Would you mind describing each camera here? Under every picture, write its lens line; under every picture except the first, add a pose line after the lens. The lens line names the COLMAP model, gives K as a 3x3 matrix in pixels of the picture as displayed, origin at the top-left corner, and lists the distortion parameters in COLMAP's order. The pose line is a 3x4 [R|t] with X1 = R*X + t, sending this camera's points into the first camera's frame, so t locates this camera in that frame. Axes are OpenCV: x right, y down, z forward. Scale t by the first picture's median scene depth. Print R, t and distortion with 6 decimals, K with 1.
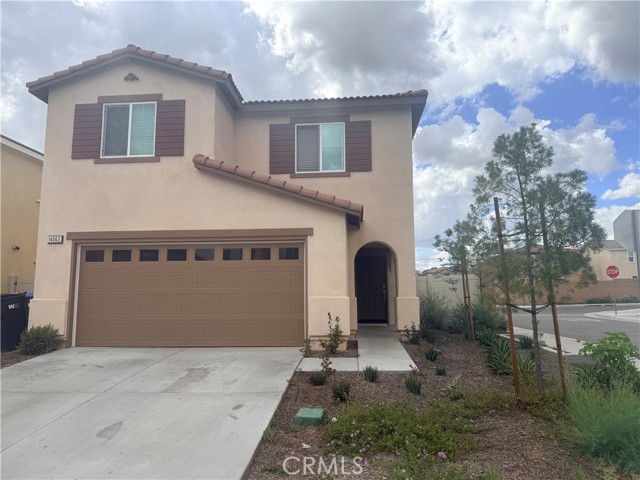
lens RADIAL K [[441.2, 0, 315.6], [0, 441.2, 242.7], [0, 0, 1]] dist [0.011046, -0.014215]
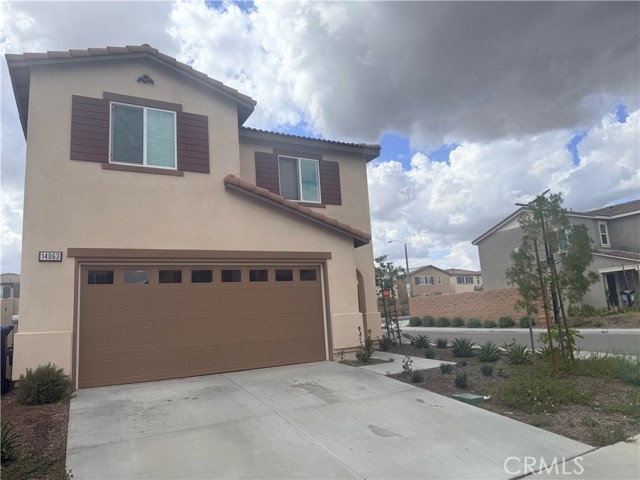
lens RADIAL K [[441.2, 0, 317.8], [0, 441.2, 240.7], [0, 0, 1]] dist [0.011046, -0.014215]
pose [[0.840230, 0.047497, 0.540146, -0.606240], [-0.014122, 0.997735, -0.065767, 0.010064], [-0.542047, 0.047631, 0.838997, 0.066048]]
